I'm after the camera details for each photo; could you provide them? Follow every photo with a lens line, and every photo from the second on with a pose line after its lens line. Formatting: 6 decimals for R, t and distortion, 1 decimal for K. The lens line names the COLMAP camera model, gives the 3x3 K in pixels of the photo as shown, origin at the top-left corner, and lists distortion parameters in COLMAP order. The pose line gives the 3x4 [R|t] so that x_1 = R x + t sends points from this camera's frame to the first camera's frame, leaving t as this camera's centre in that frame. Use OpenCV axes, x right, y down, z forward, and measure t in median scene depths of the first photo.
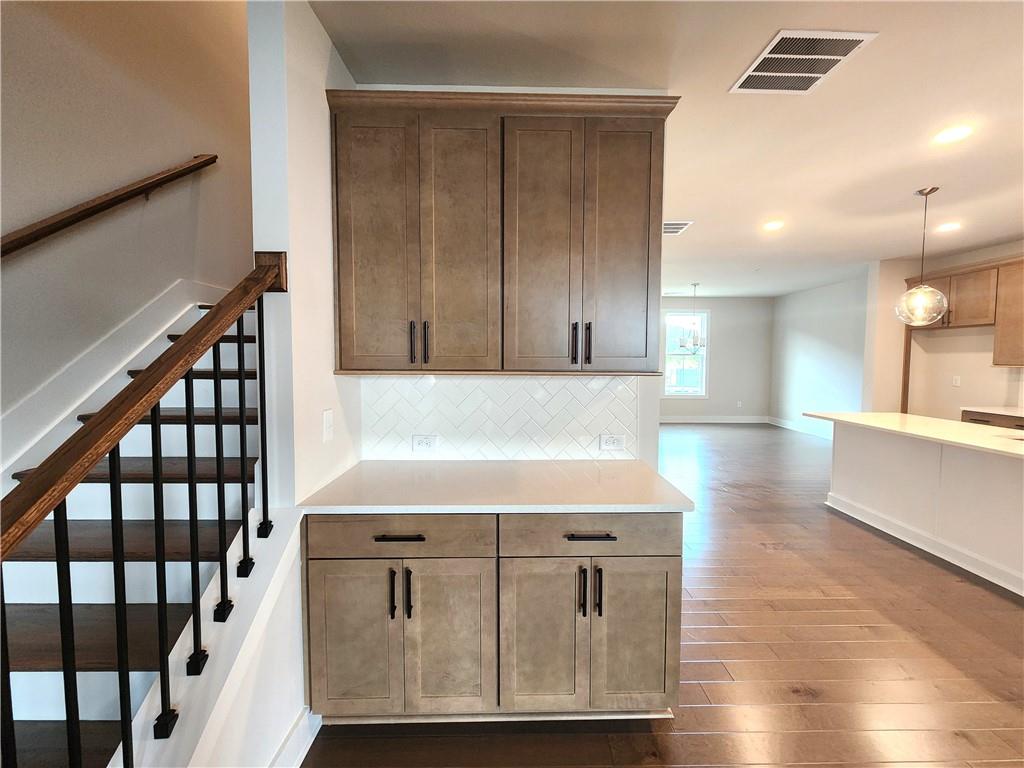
lens RADIAL K [[418.2, 0, 519.8], [0, 418.2, 381.6], [0, 0, 1]] dist [0.000693, 0.000011]
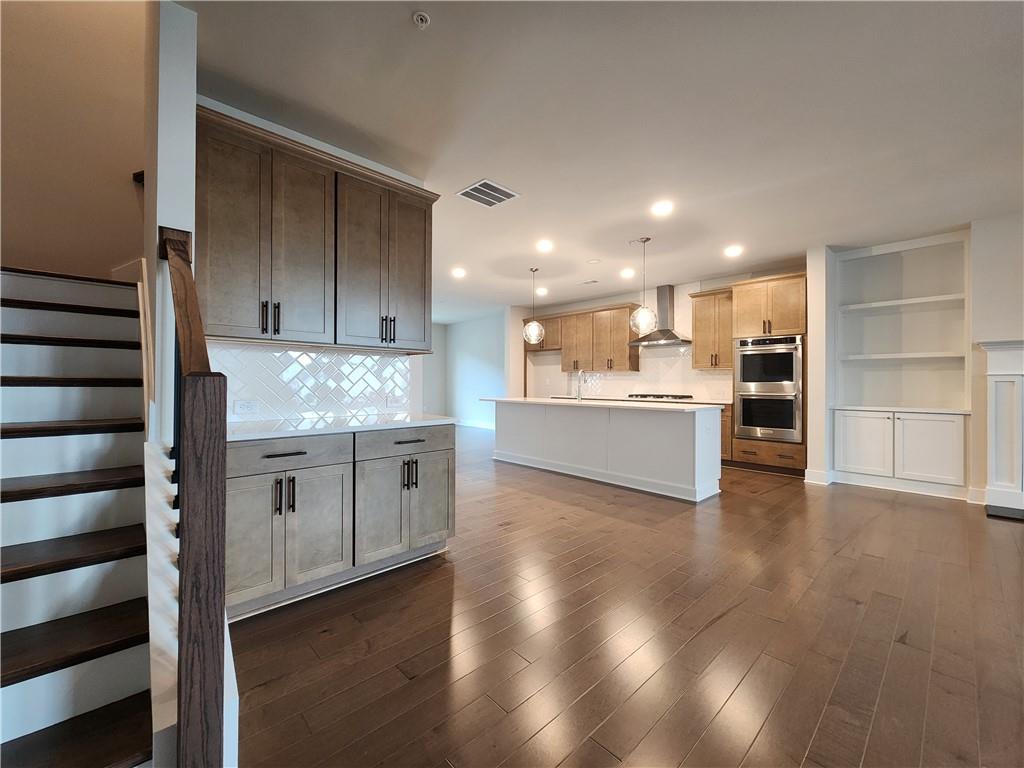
lens RADIAL K [[418.2, 0, 519.8], [0, 418.2, 381.6], [0, 0, 1]] dist [0.000693, 0.000011]
pose [[0.731352, 0.001420, 0.681998, -0.565155], [0.037217, 0.998425, -0.041989, 0.187933], [-0.680984, 0.056091, 0.730147, -0.466382]]
